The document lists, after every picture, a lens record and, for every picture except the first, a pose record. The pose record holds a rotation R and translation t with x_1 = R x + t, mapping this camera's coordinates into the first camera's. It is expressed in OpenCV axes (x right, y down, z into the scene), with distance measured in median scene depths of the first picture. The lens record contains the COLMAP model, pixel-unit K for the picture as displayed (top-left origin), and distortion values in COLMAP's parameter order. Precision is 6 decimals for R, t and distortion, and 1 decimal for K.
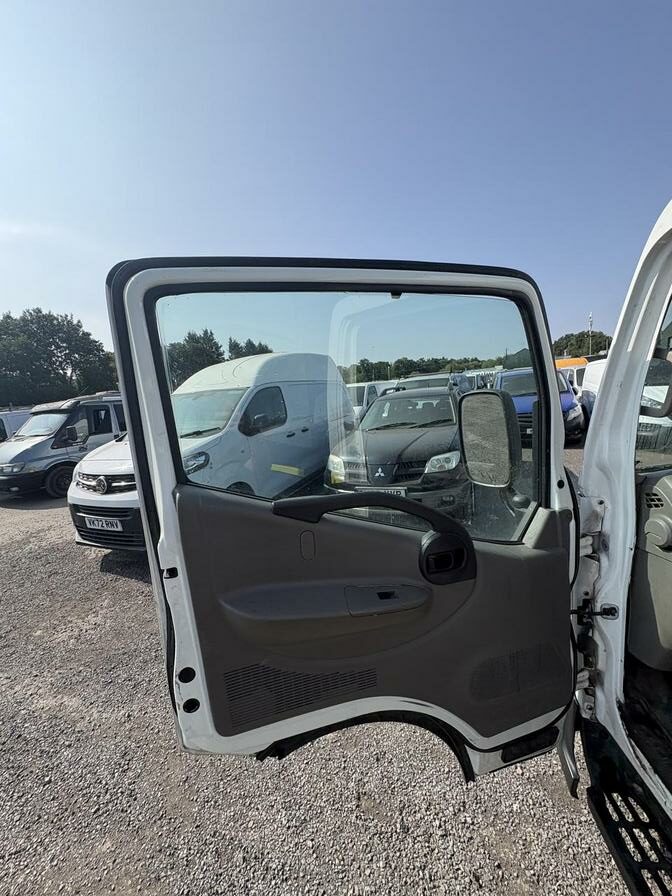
lens RADIAL K [[356.5, 0, 331.4], [0, 356.5, 445.9], [0, 0, 1]] dist [0.001548, -0.000273]
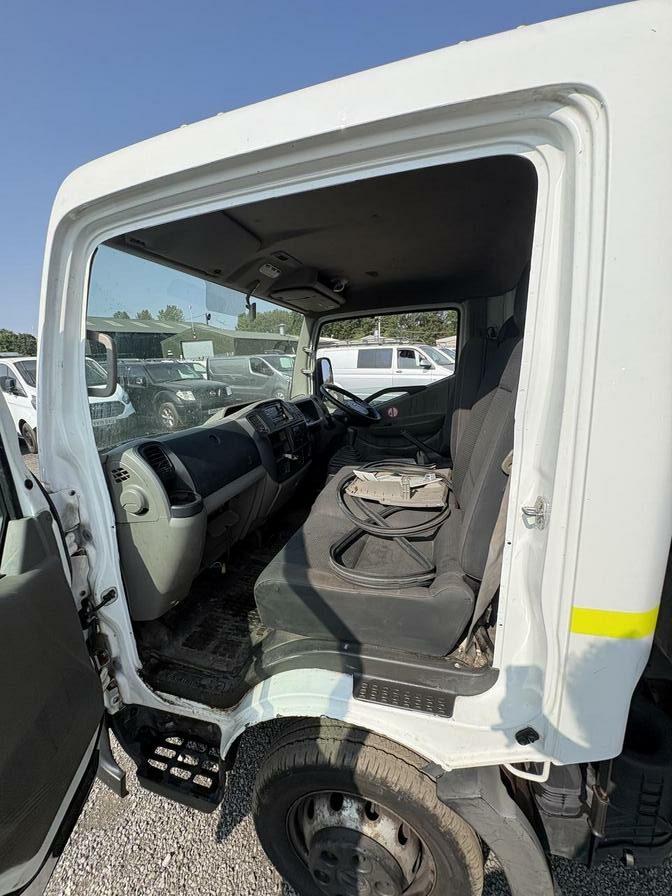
lens RADIAL K [[356.5, 0, 335.6], [0, 356.5, 445.1], [0, 0, 1]] dist [0.001548, -0.000273]
pose [[0.162001, -0.161138, 0.973545, -0.019048], [0.178987, 0.975011, 0.131597, 0.035621], [-0.970422, 0.152934, 0.186794, 0.138119]]
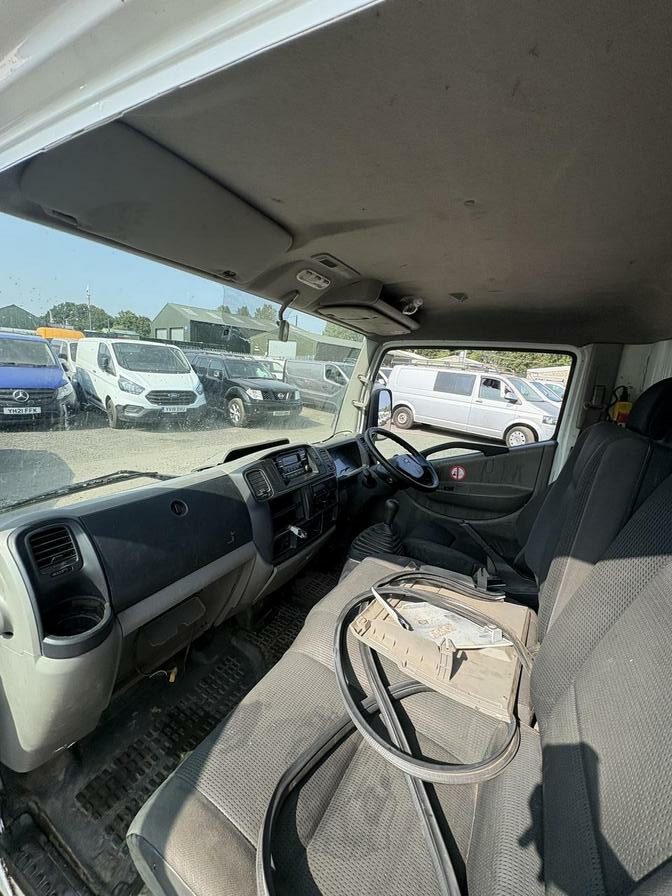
lens RADIAL K [[356.5, 0, 335.5], [0, 356.5, 445.8], [0, 0, 1]] dist [0.001548, -0.000273]
pose [[0.358250, -0.092003, 0.929081, 0.464192], [0.026256, 0.995732, 0.088479, -0.114440], [-0.933256, -0.007303, 0.359137, 0.108129]]
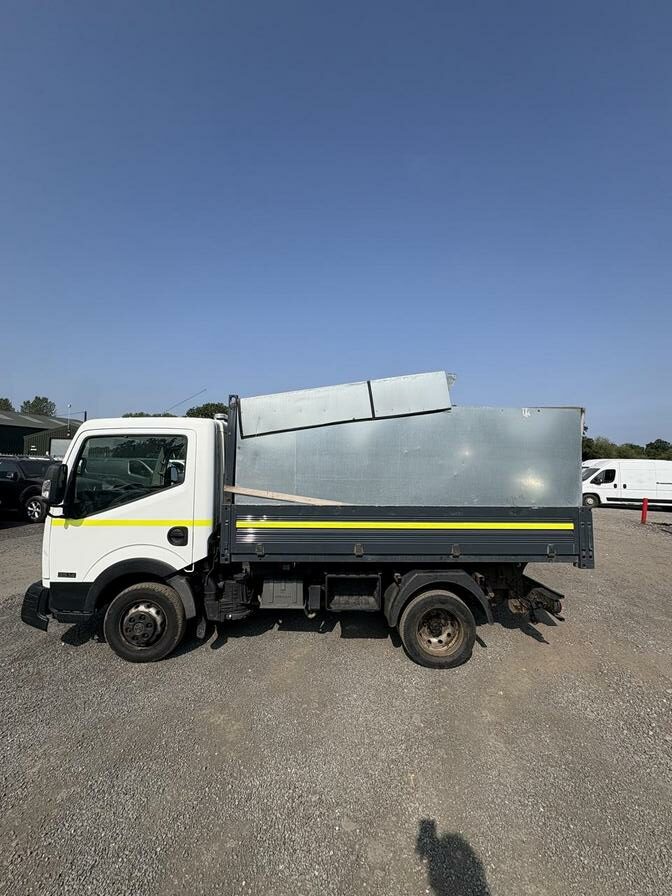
lens RADIAL K [[356.5, 0, 339.5], [0, 356.5, 448.6], [0, 0, 1]] dist [0.001548, -0.000273]
pose [[-0.143470, 0.128102, 0.981329, -2.583872], [0.143146, 0.983846, -0.107503, 0.352171], [-0.979247, 0.125050, -0.159489, -0.885359]]
